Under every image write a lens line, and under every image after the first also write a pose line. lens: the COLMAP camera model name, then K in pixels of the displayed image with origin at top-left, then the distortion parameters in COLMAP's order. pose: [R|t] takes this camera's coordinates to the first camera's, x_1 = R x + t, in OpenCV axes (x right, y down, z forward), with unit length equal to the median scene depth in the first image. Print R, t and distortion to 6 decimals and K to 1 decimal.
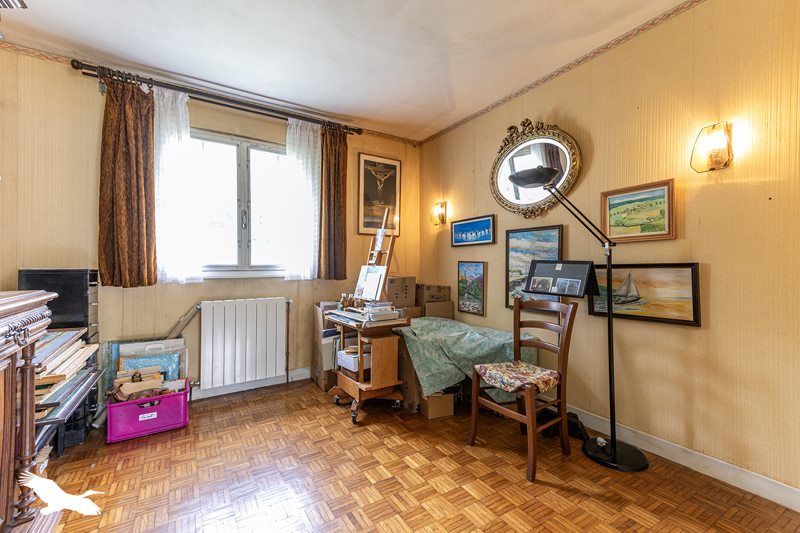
lens RADIAL K [[331.4, 0, 399.7], [0, 331.4, 265.2], [0, 0, 1]] dist [0.000507, -0.000183]
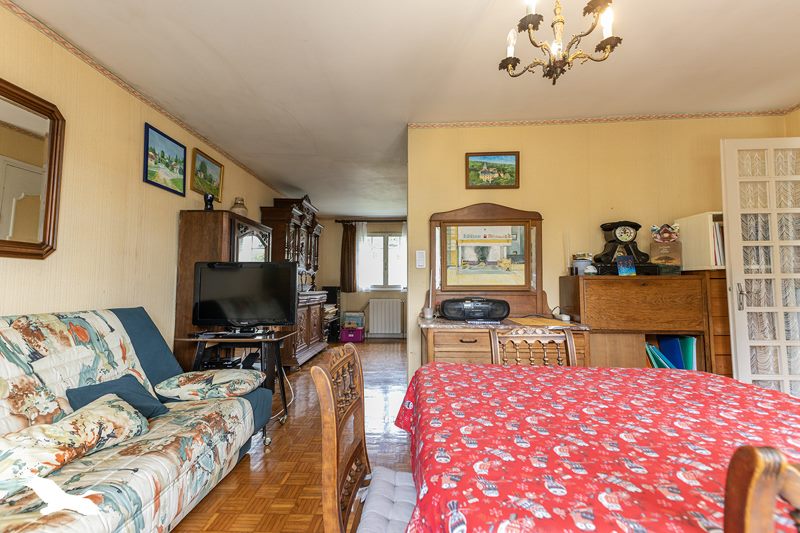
lens RADIAL K [[331.4, 0, 398.8], [0, 331.4, 266.5], [0, 0, 1]] dist [0.000507, -0.000183]
pose [[0.802778, -0.039019, -0.595000, 1.188639], [0.003764, 0.998168, -0.060380, 0.010492], [0.596266, 0.046232, 0.801455, -1.004941]]
